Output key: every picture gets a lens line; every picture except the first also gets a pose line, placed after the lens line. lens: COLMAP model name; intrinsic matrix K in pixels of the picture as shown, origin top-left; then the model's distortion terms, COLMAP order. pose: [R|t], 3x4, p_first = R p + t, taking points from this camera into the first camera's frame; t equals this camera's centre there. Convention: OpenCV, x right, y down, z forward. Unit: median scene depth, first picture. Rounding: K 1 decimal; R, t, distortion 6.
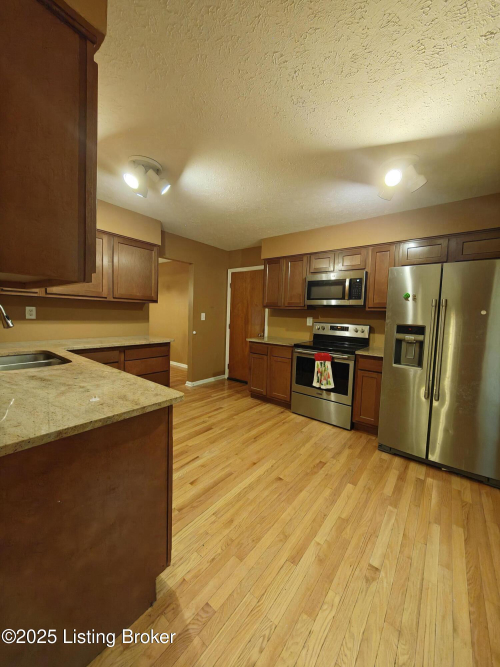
lens RADIAL K [[250.4, 0, 250.1], [0, 250.4, 329.4], [0, 0, 1]] dist [-0.005510, 0.001352]
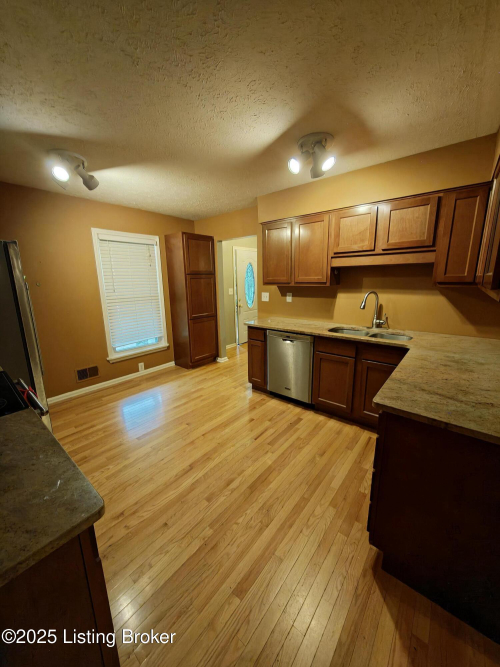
lens RADIAL K [[250.4, 0, 252.3], [0, 250.4, 337.1], [0, 0, 1]] dist [-0.005510, 0.001352]
pose [[-0.999365, -0.035500, 0.002965, -0.144451], [-0.033172, 0.957697, 0.285860, -0.163961], [-0.012987, 0.285580, -0.958267, 1.484787]]
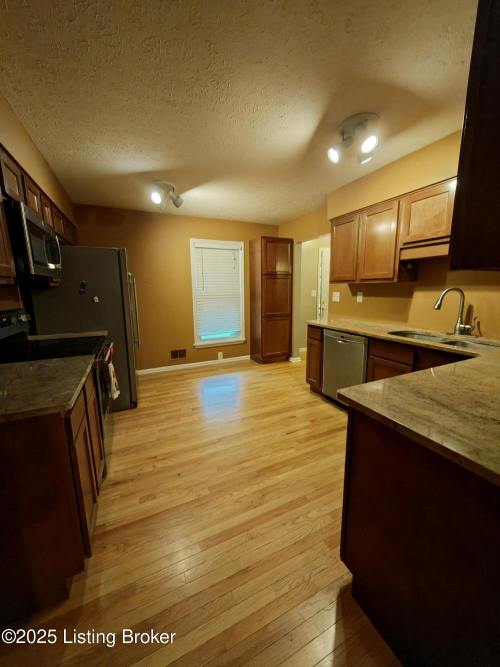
lens RADIAL K [[250.4, 0, 251.7], [0, 250.4, 335.2], [0, 0, 1]] dist [-0.005510, 0.001352]
pose [[-0.898058, -0.117652, 0.423851, -0.371772], [-0.004200, 0.965817, 0.259190, -0.130094], [-0.439857, 0.230988, -0.867854, 1.479423]]
